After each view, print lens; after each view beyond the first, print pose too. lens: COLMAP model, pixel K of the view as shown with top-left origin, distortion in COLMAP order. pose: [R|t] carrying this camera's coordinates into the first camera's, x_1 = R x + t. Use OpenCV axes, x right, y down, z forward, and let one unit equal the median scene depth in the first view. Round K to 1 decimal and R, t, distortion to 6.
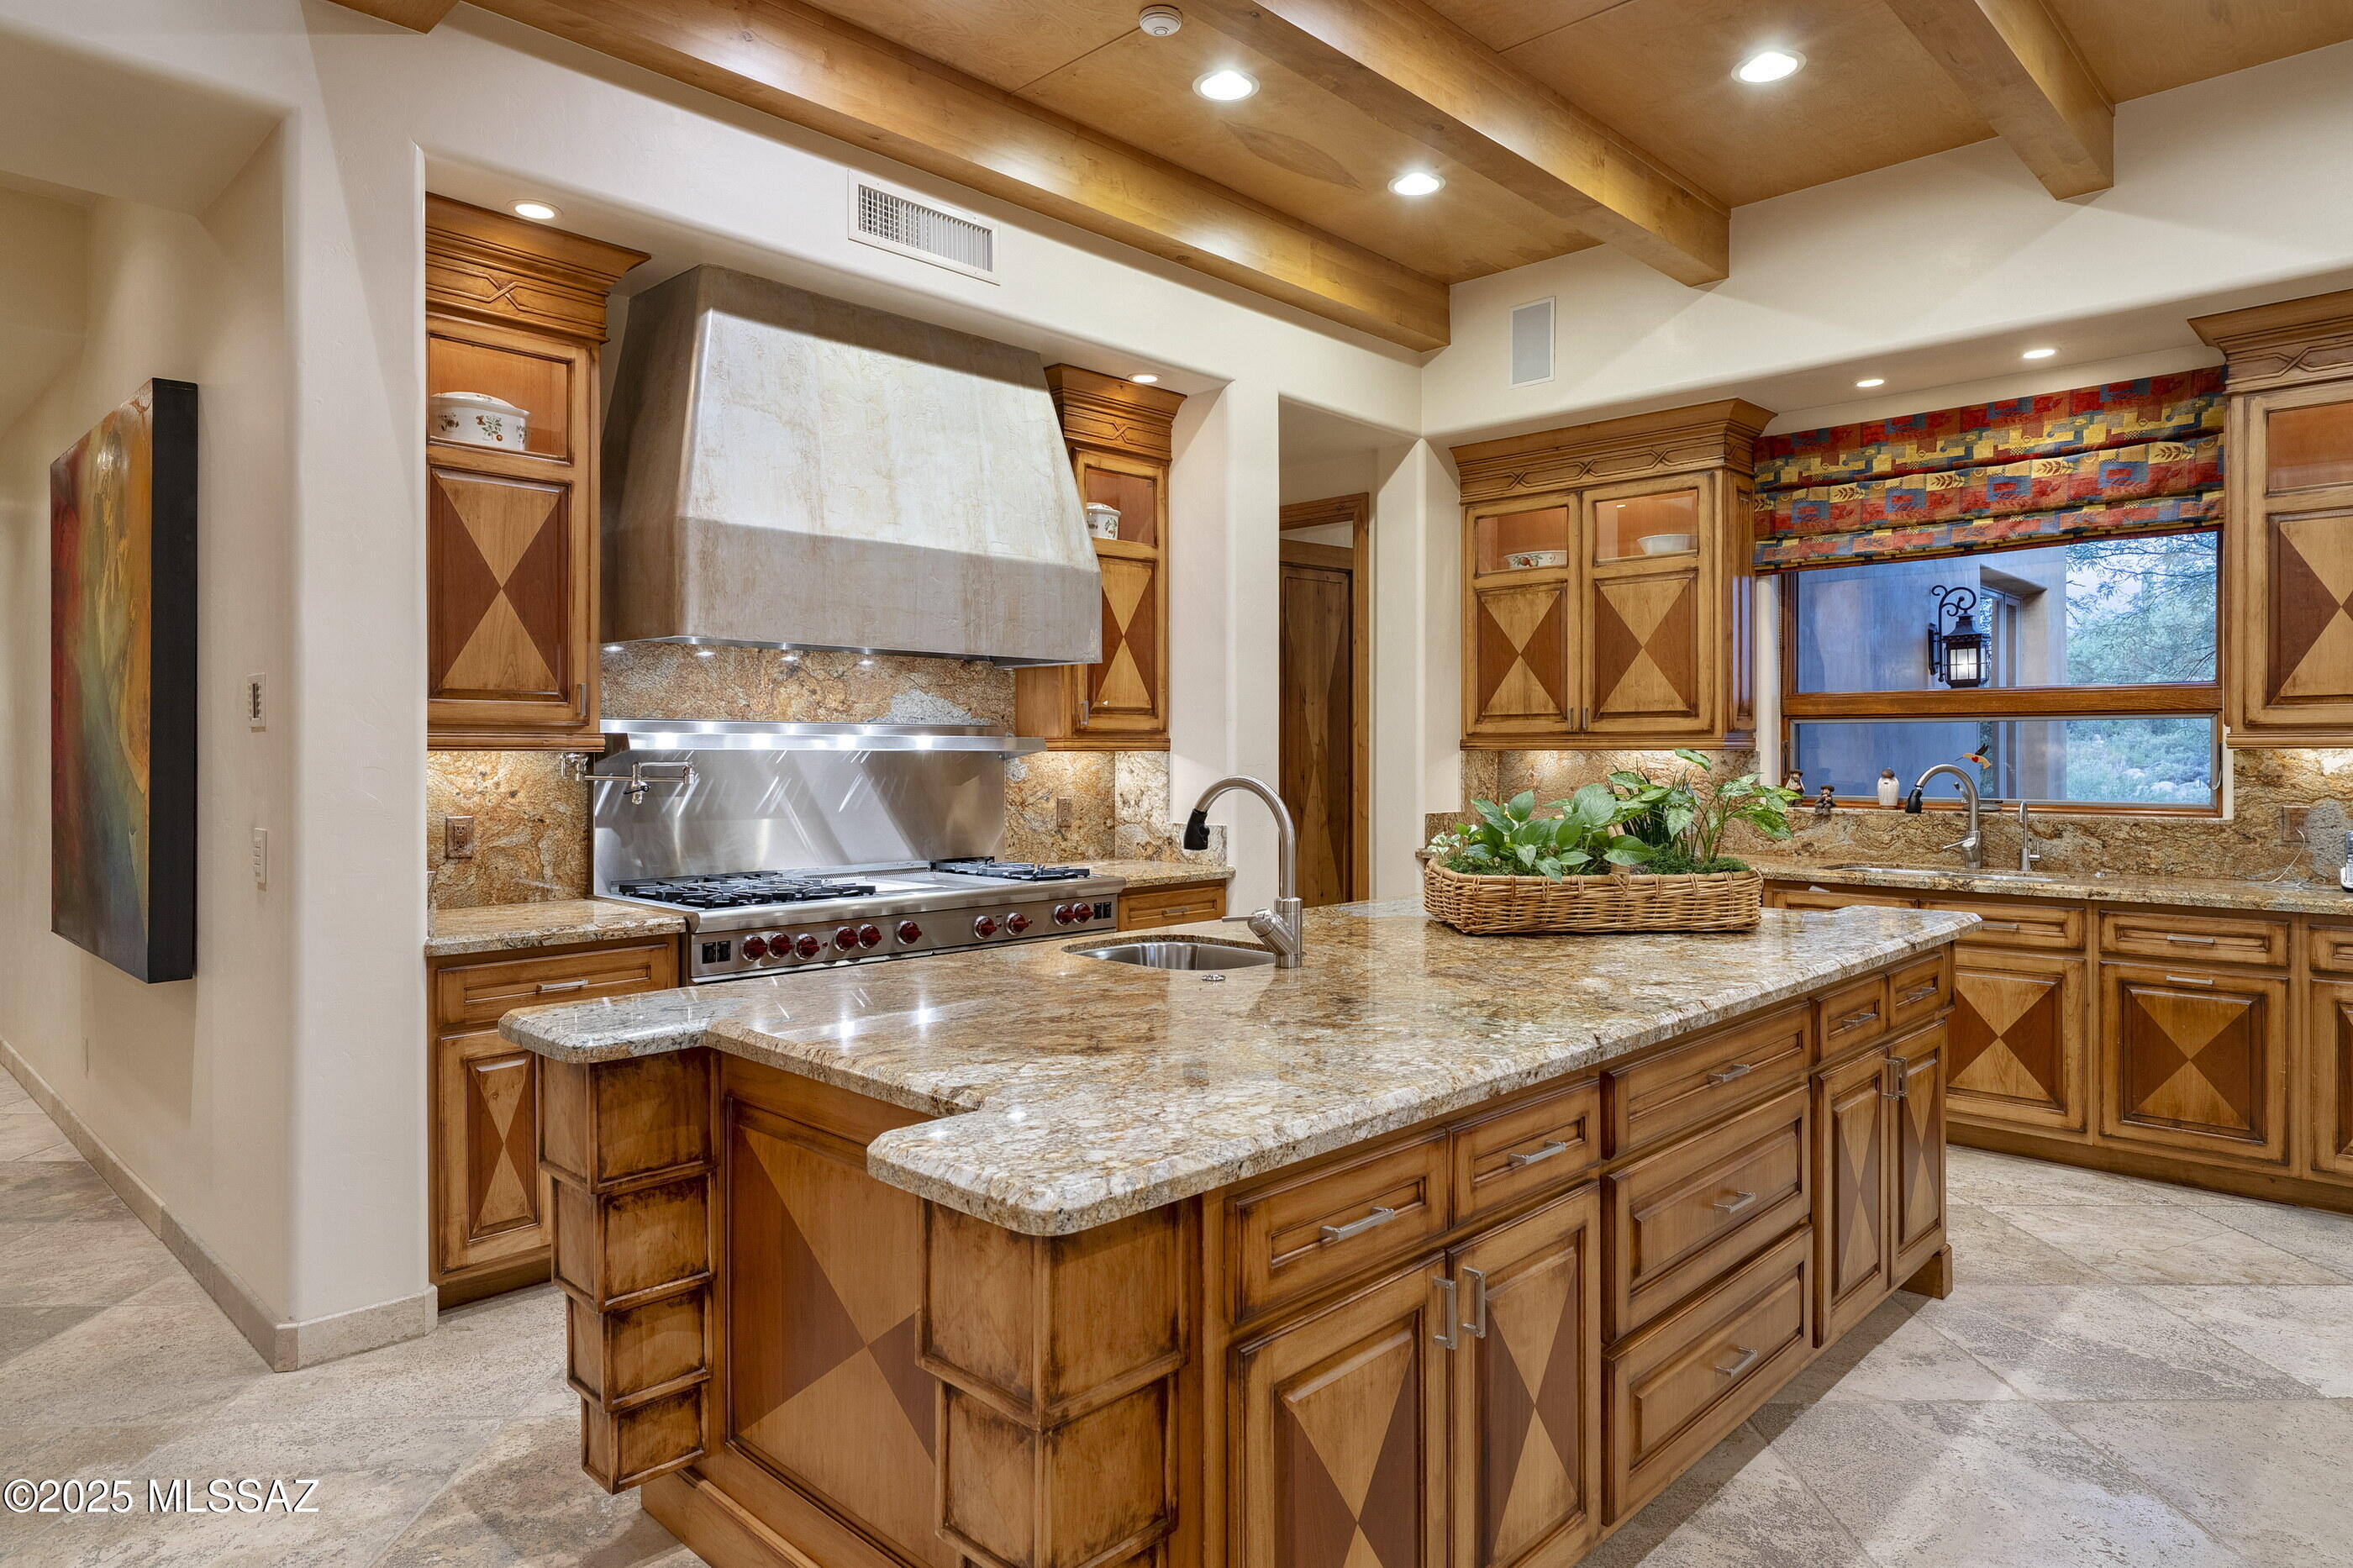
lens RADIAL K [[1371.6, 0, 1188.2], [0, 1371.6, 761.3], [0, 0, 1]] dist [-0.009924, -0.001330]
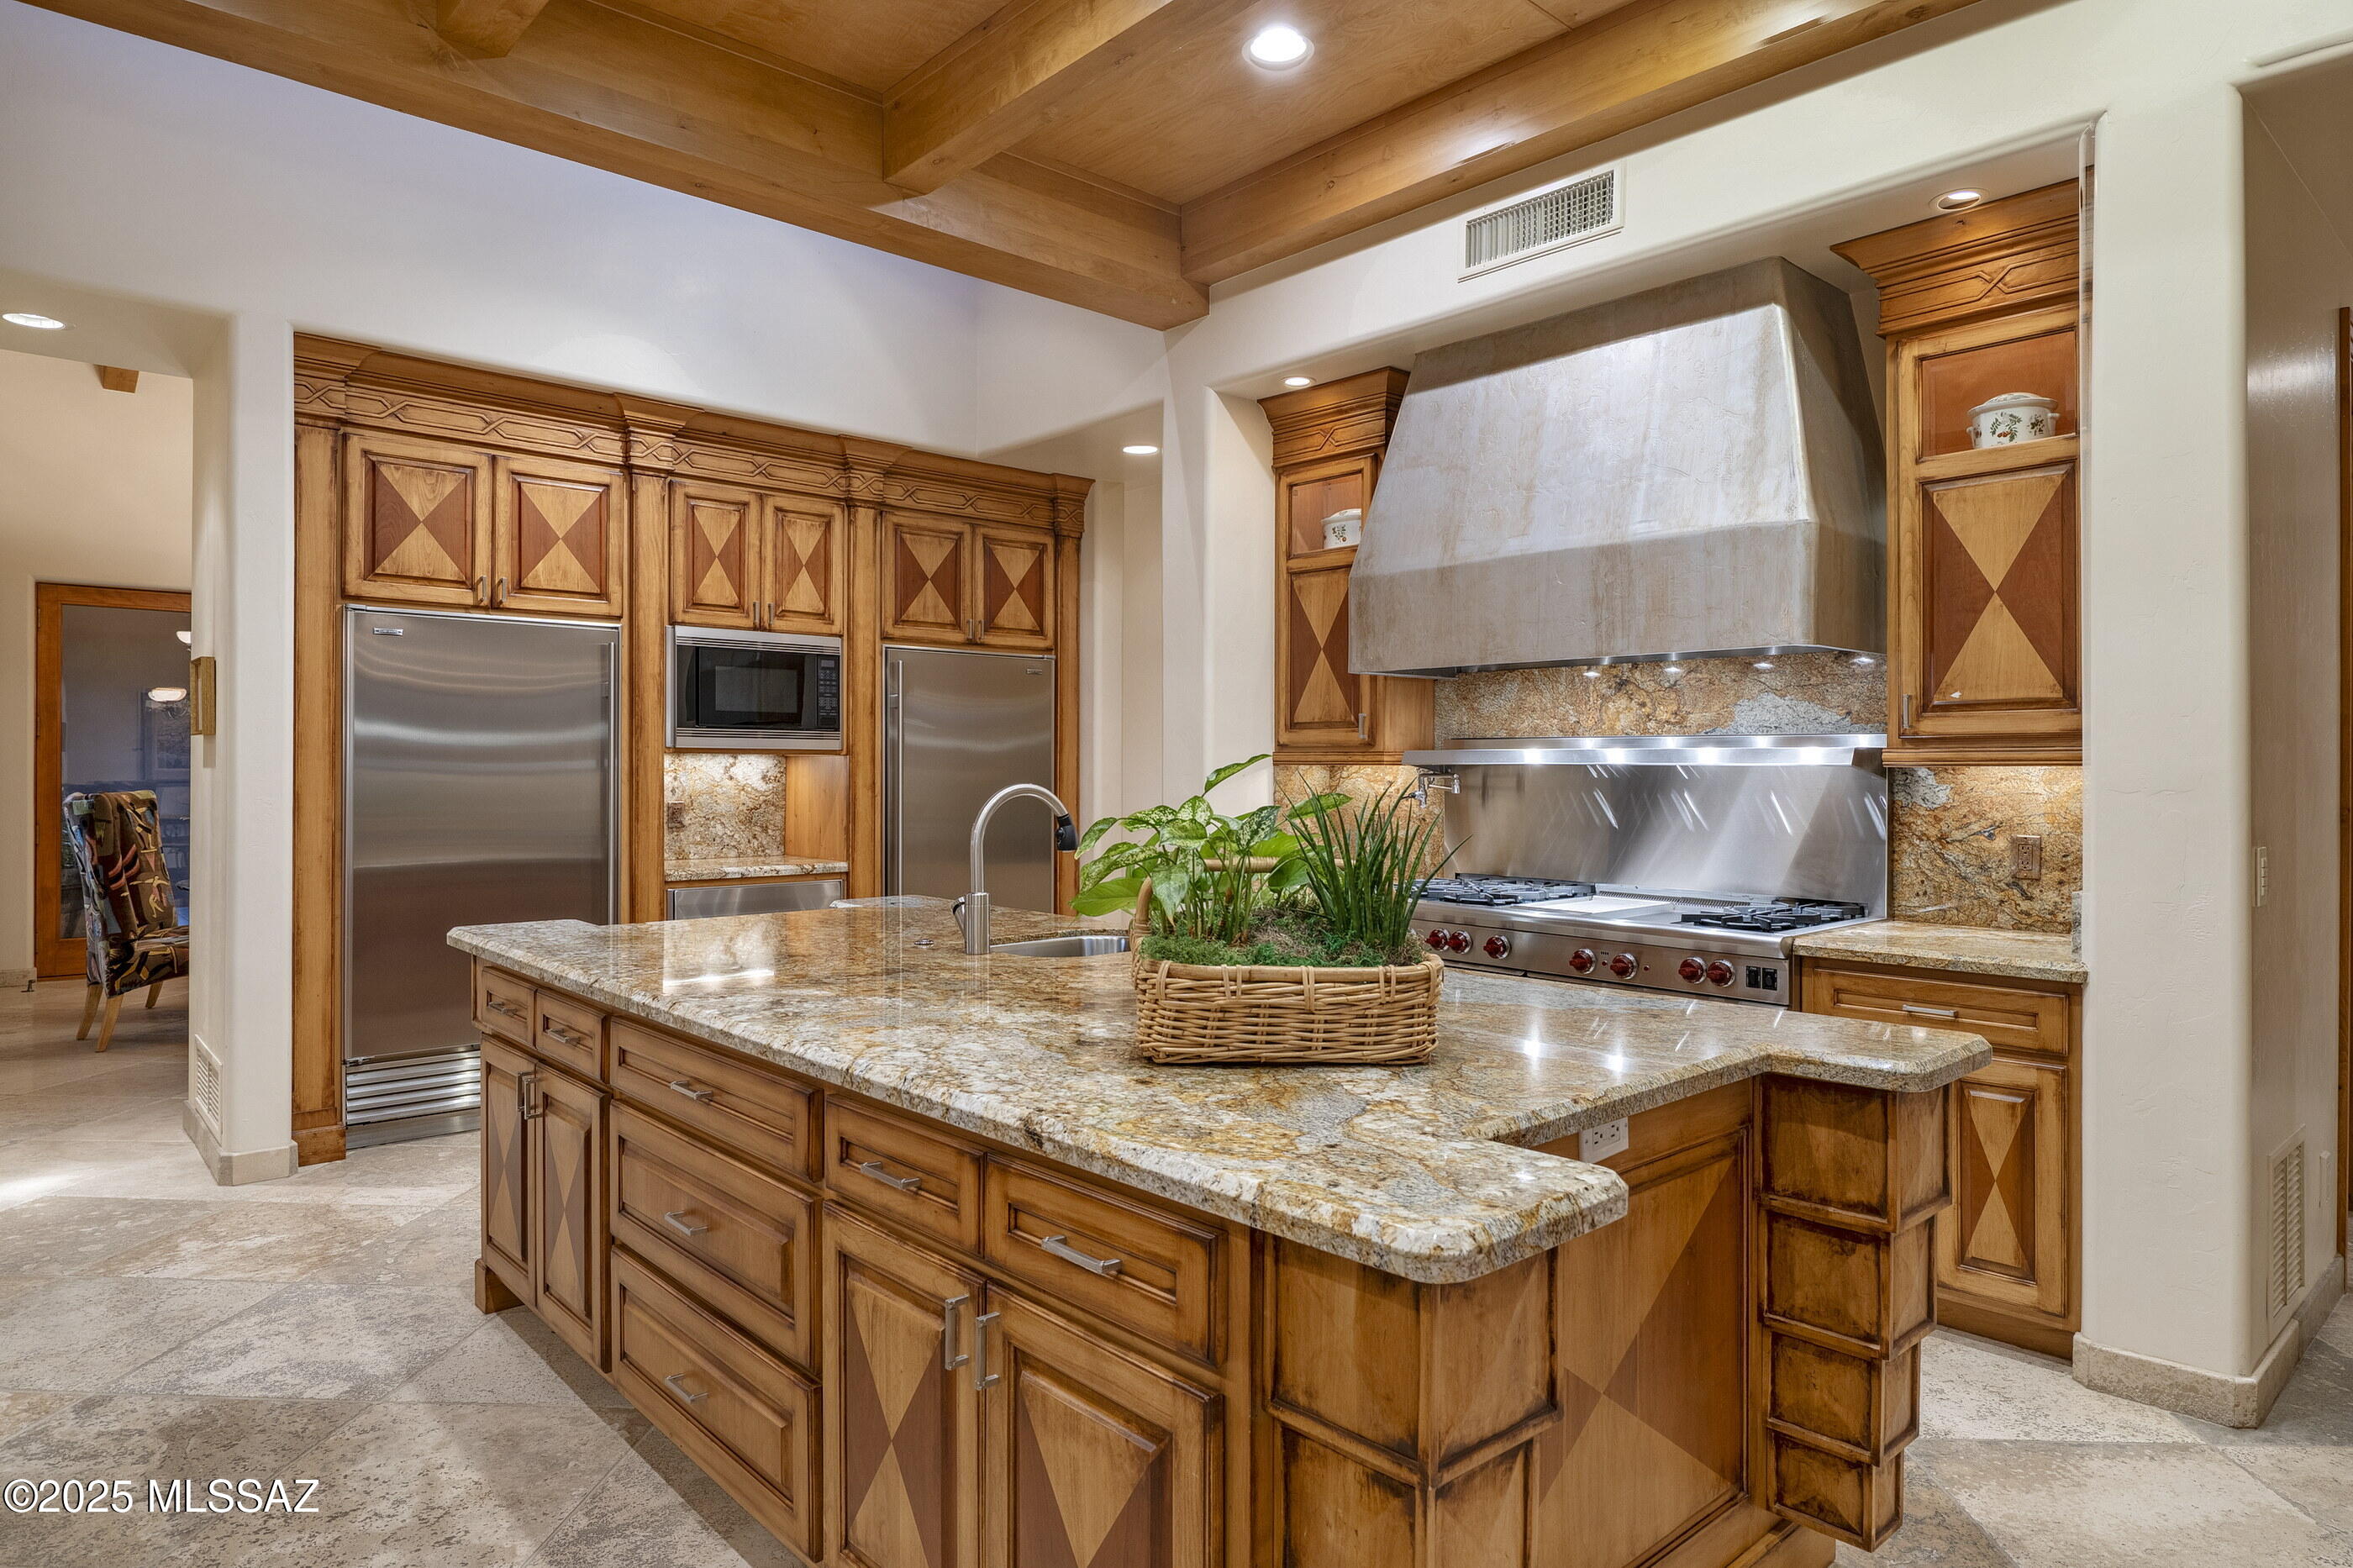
lens RADIAL K [[1371.6, 0, 1192.6], [0, 1371.6, 756.4], [0, 0, 1]] dist [-0.009924, -0.001330]
pose [[-0.073774, -0.008277, -0.997241, 0.641858], [-0.011284, 0.999908, -0.007464, -0.003001], [0.997211, 0.010702, -0.073861, 0.683029]]
